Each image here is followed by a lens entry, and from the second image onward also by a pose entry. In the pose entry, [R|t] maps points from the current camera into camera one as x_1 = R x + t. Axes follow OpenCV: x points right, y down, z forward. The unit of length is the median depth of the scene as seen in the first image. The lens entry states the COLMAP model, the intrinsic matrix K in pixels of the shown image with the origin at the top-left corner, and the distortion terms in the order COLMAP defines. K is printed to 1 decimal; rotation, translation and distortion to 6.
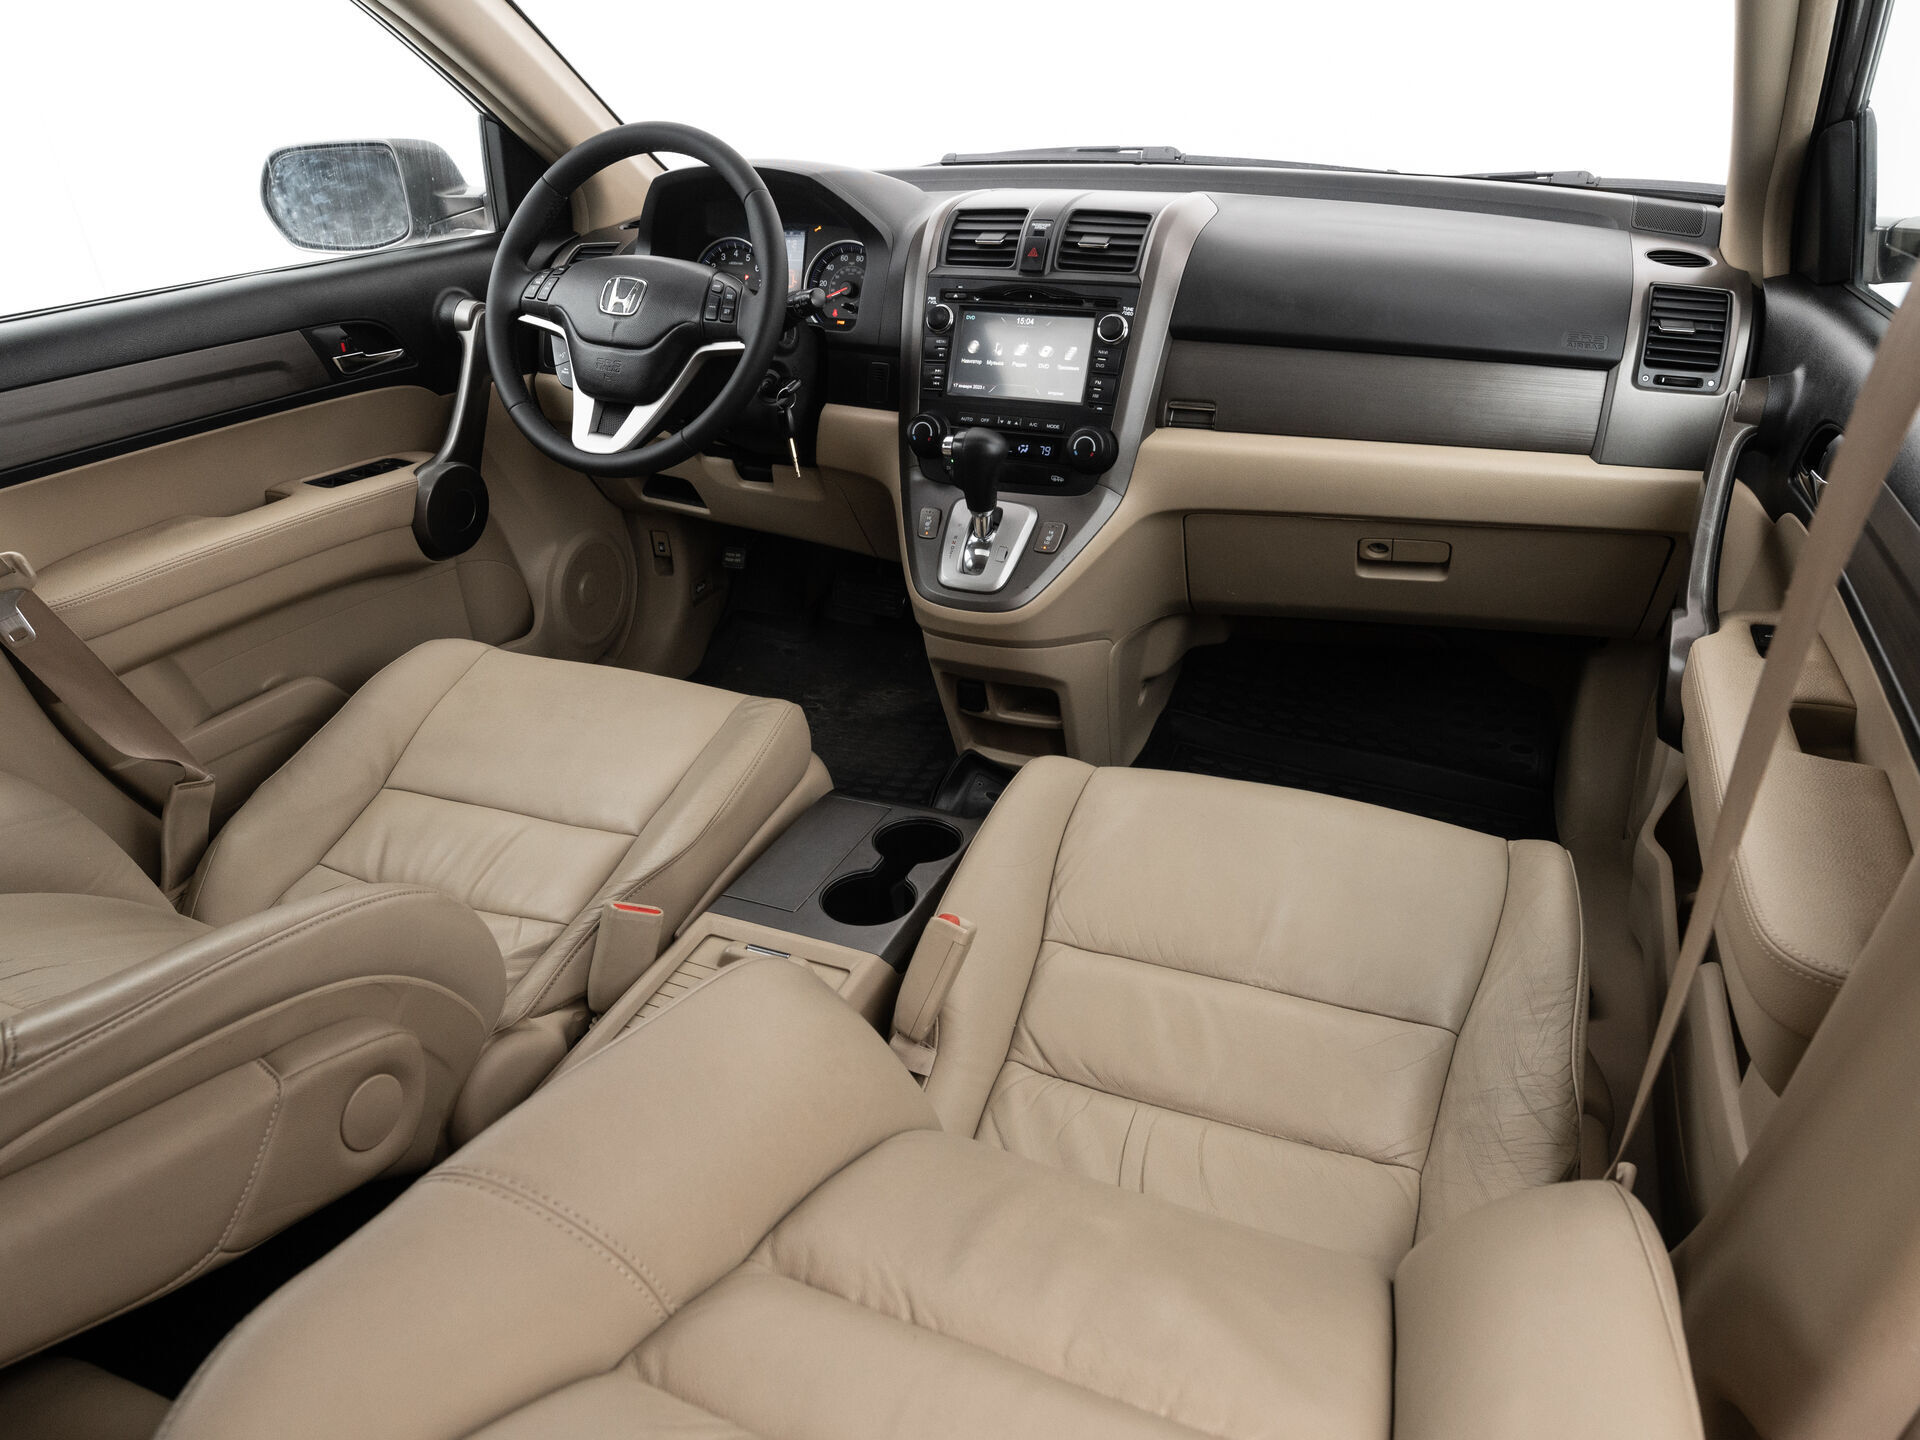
lens RADIAL K [[1276.5, 0, 960.0], [0, 1276.5, 720.0], [0, 0, 1]] dist [-0.019910, -0.002598]
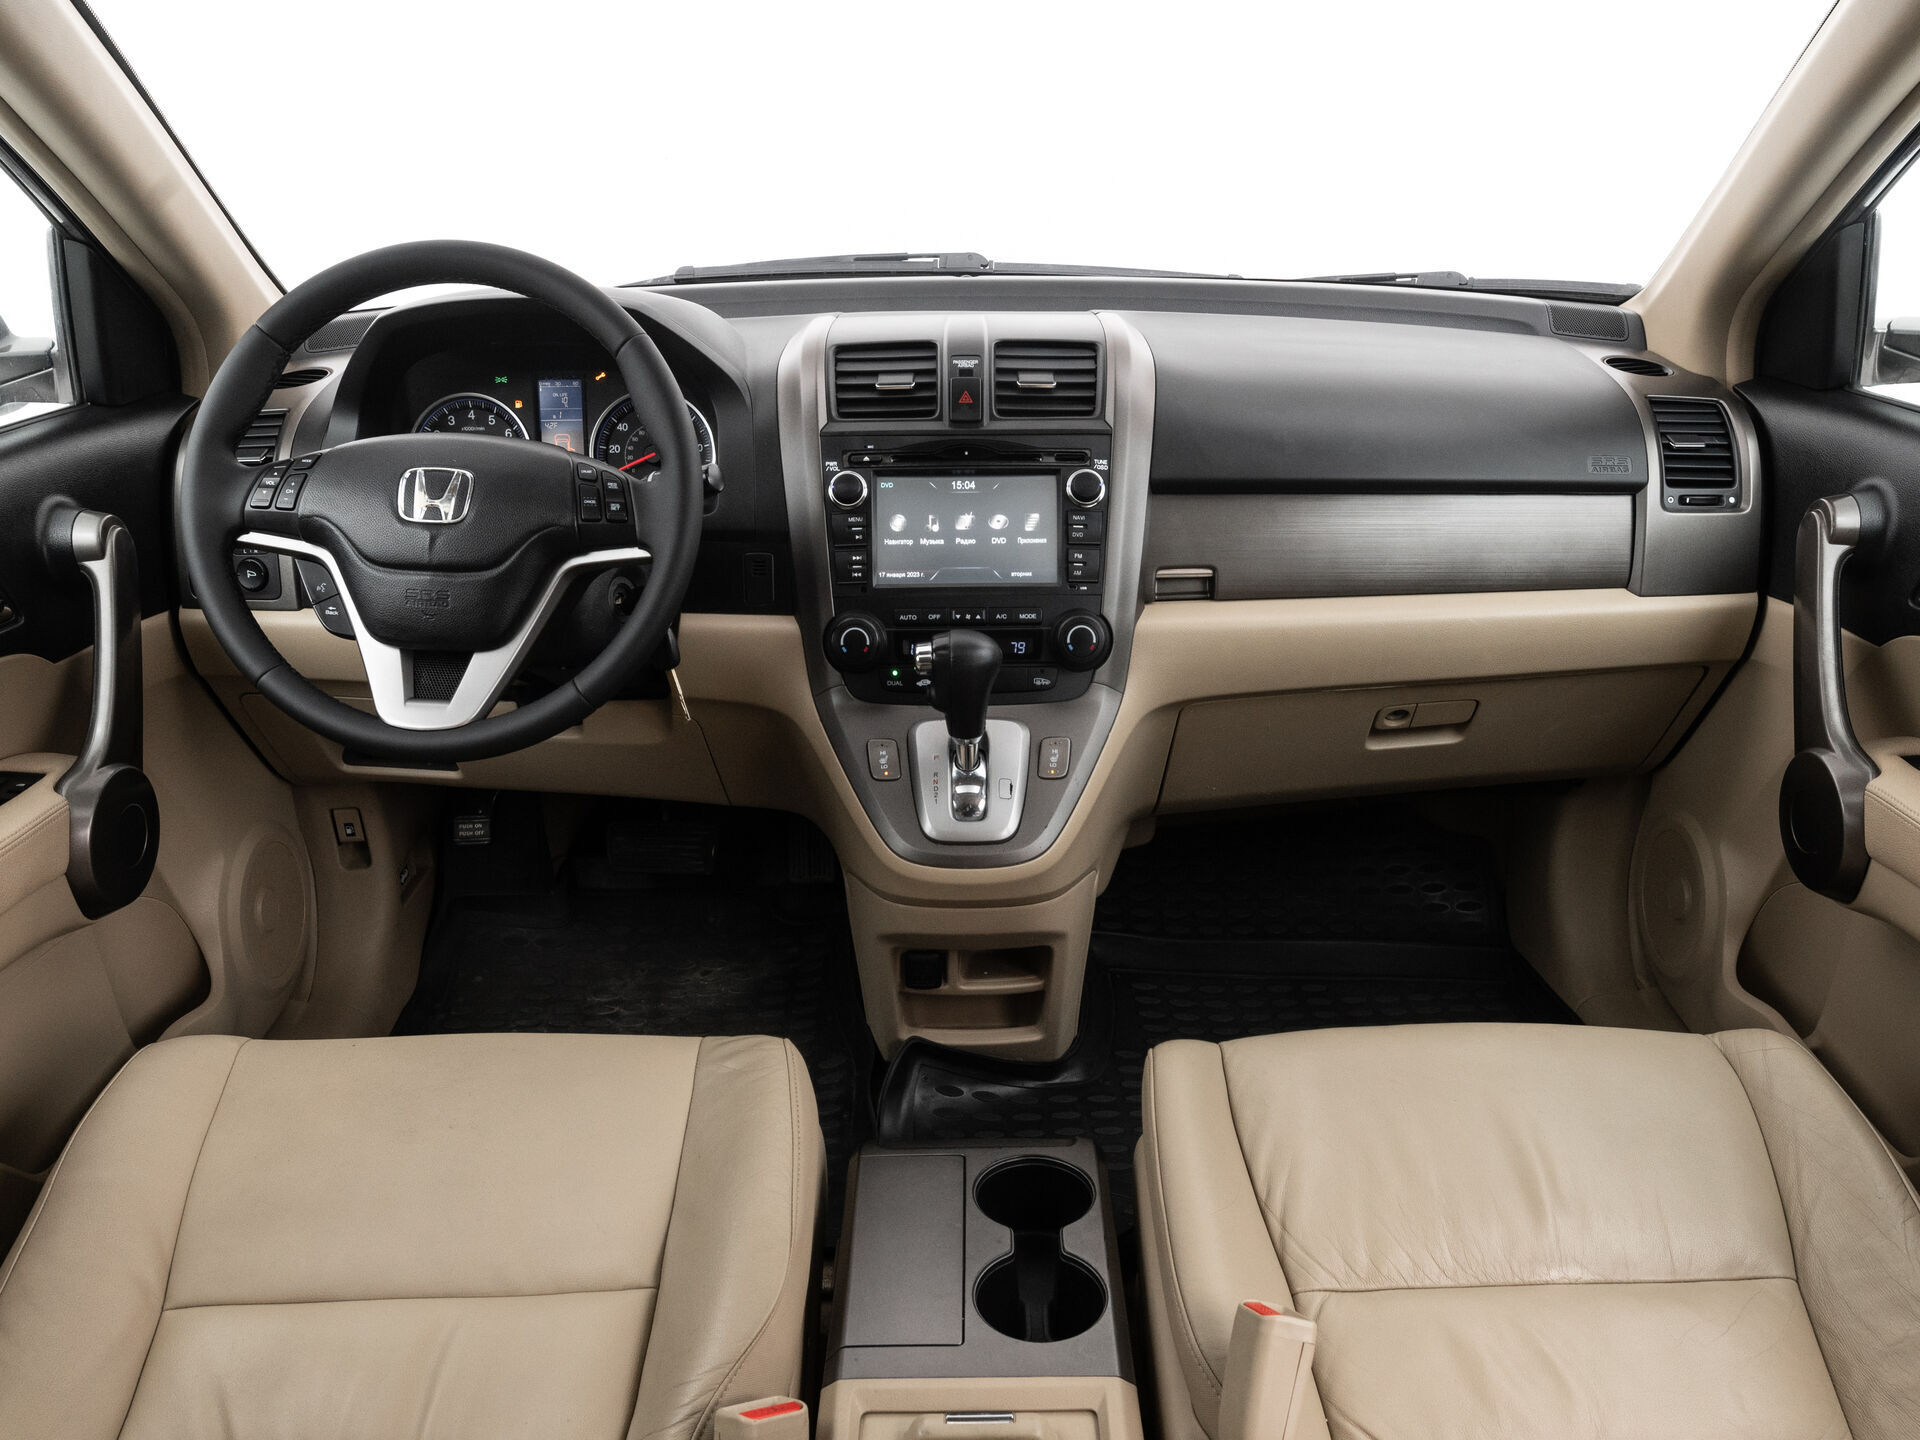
lens RADIAL K [[1497.2, 0, 961.0], [0, 1497.2, 822.8], [0, 0, 1]] dist [-0.016841, -0.008085]
pose [[0.920090, -0.156733, 0.358985, -0.307085], [0.172906, 0.984850, -0.013179, -0.099458], [-0.351480, 0.074197, 0.933250, 0.168610]]
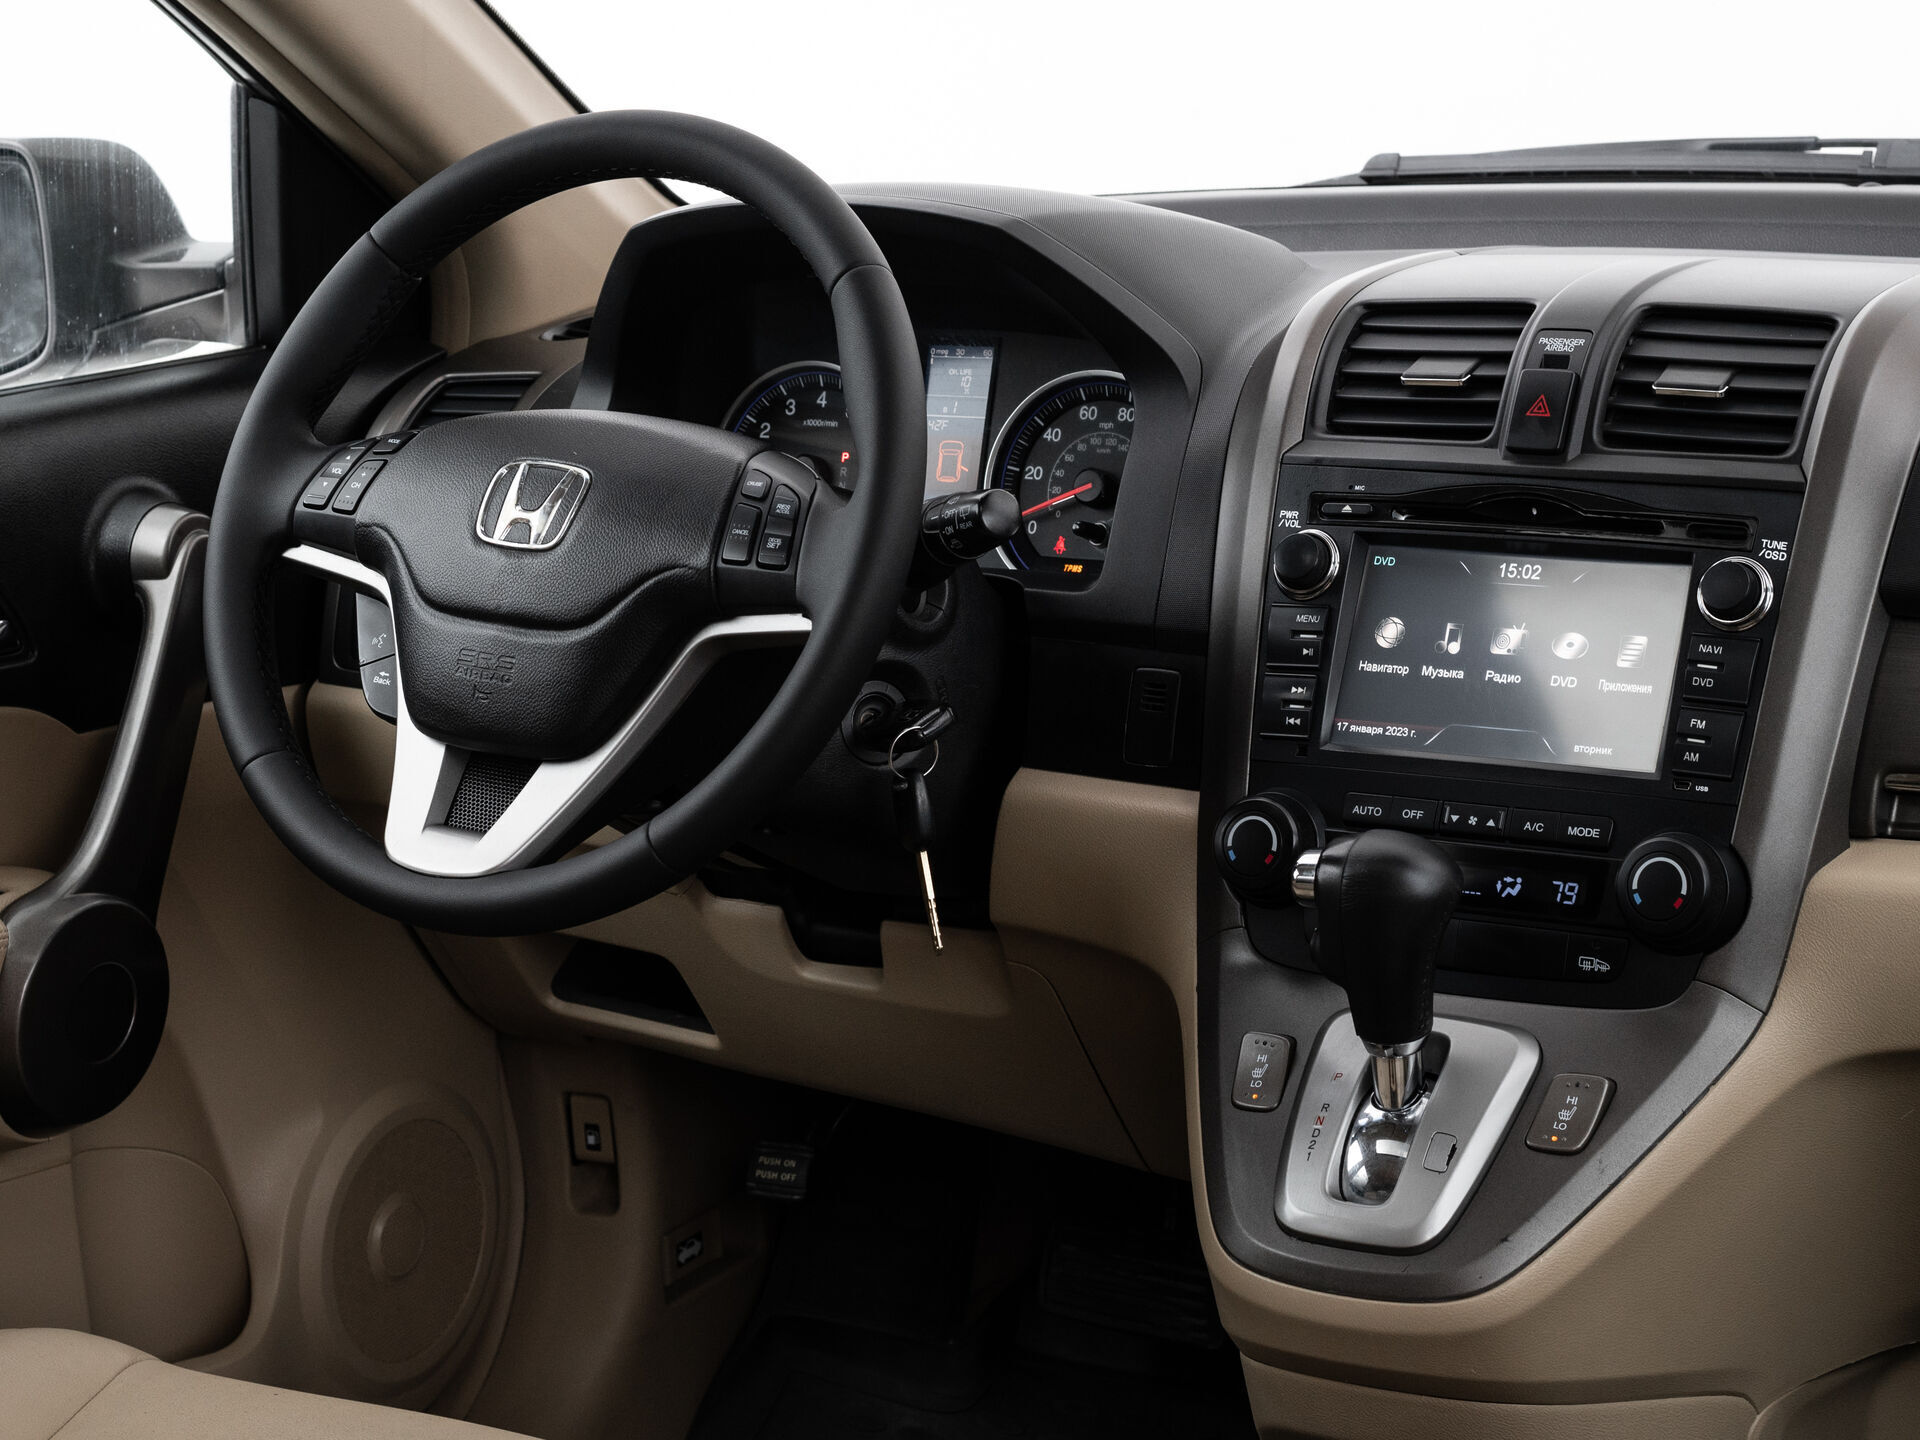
lens RADIAL K [[4046.2, 0, 960.0], [0, 4046.2, 720.0], [0, 0, 1]] dist [-0.107727, 0.078634]
pose [[0.988755, 0.013099, -0.148966, 0.066575], [-0.051169, 0.965660, -0.254722, 0.059400], [0.140514, 0.259480, 0.955472, -0.209328]]
